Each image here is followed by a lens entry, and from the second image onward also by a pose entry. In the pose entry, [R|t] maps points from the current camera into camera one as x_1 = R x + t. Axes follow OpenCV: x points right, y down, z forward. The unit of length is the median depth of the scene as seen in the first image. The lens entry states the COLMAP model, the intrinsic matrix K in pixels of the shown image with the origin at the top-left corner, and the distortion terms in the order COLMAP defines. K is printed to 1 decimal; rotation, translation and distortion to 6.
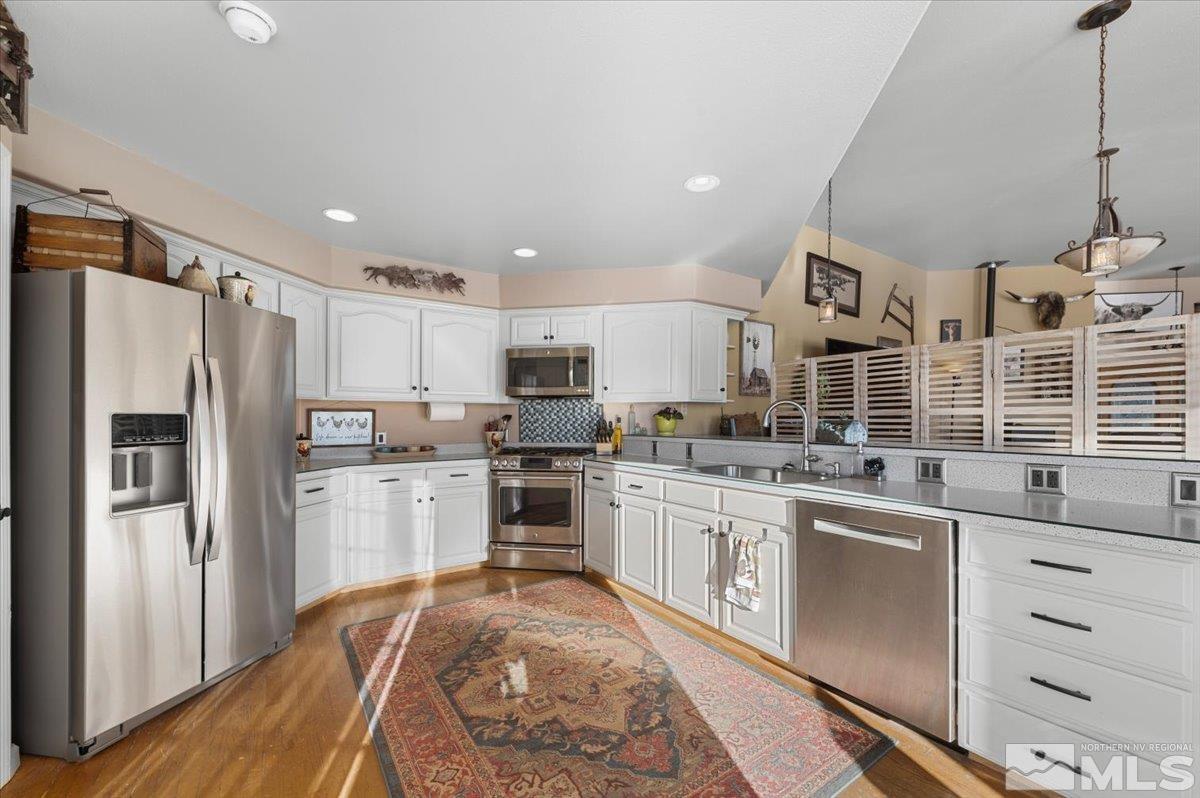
lens RADIAL K [[485.3, 0, 602.3], [0, 485.3, 416.0], [0, 0, 1]] dist [0.000812, -0.000102]
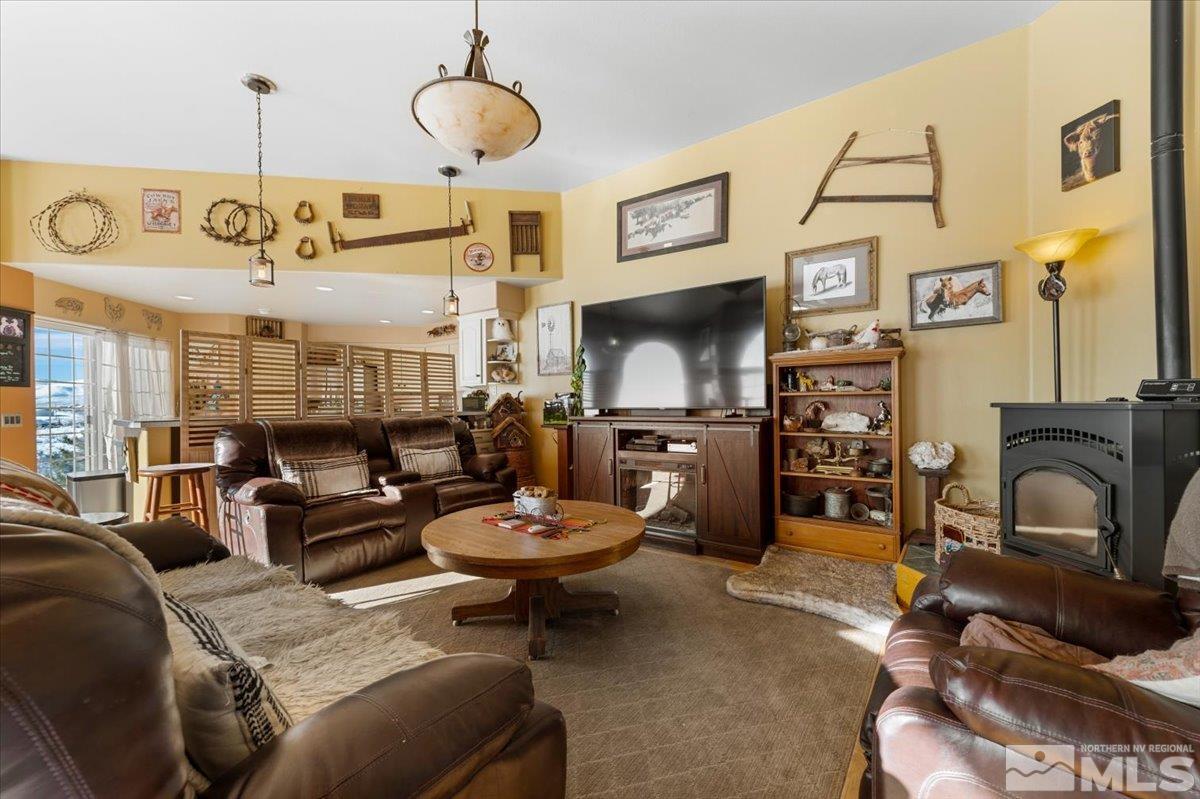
lens RADIAL K [[485.6, 0, 600.0], [0, 485.6, 399.5], [0, 0, 1]] dist [0.000290, -0.000053]
pose [[0.302528, -0.005686, -0.953124, 1.693929], [0.010455, 0.999942, -0.002646, 0.019492], [0.953083, -0.009164, 0.302569, 0.966869]]
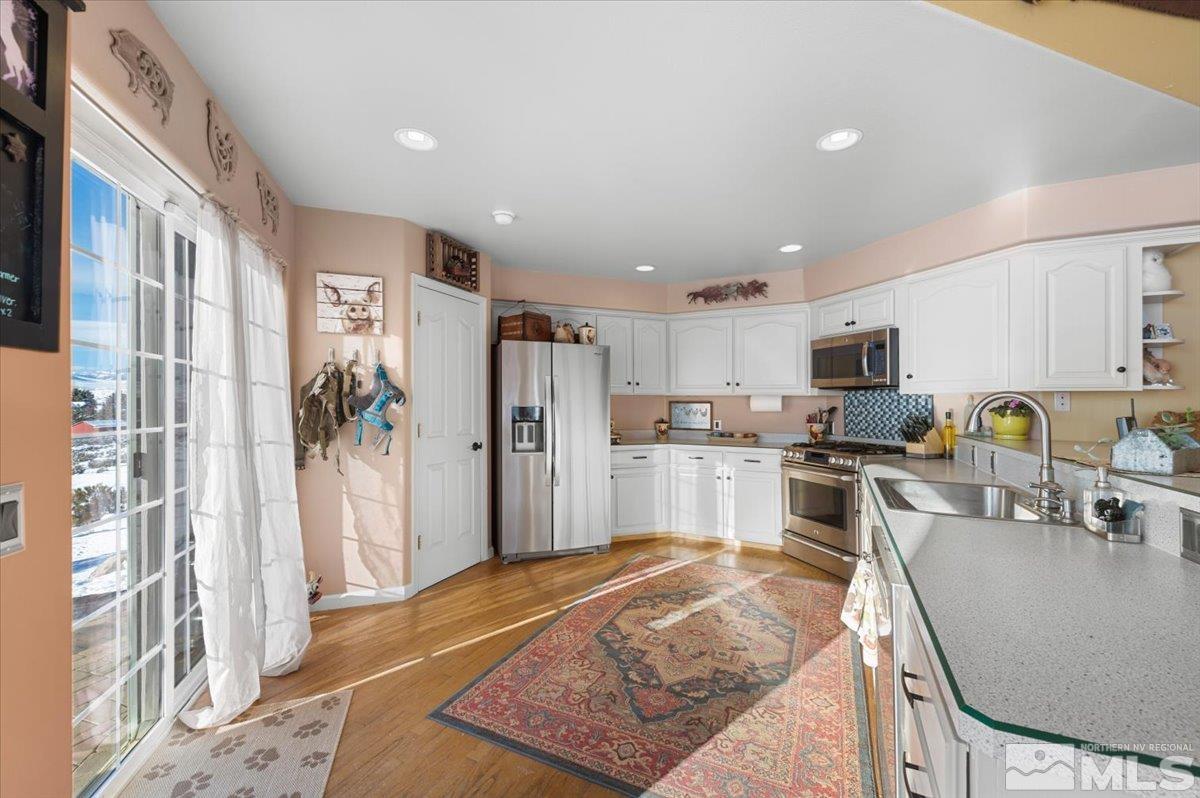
lens RADIAL K [[485.6, 0, 600.0], [0, 485.6, 399.0], [0, 0, 1]] dist [0.000290, -0.000053]
pose [[0.474176, -0.002662, -0.880426, 0.496848], [-0.003128, 0.999984, -0.004708, -0.013501], [0.880425, 0.004986, 0.474160, 0.151957]]
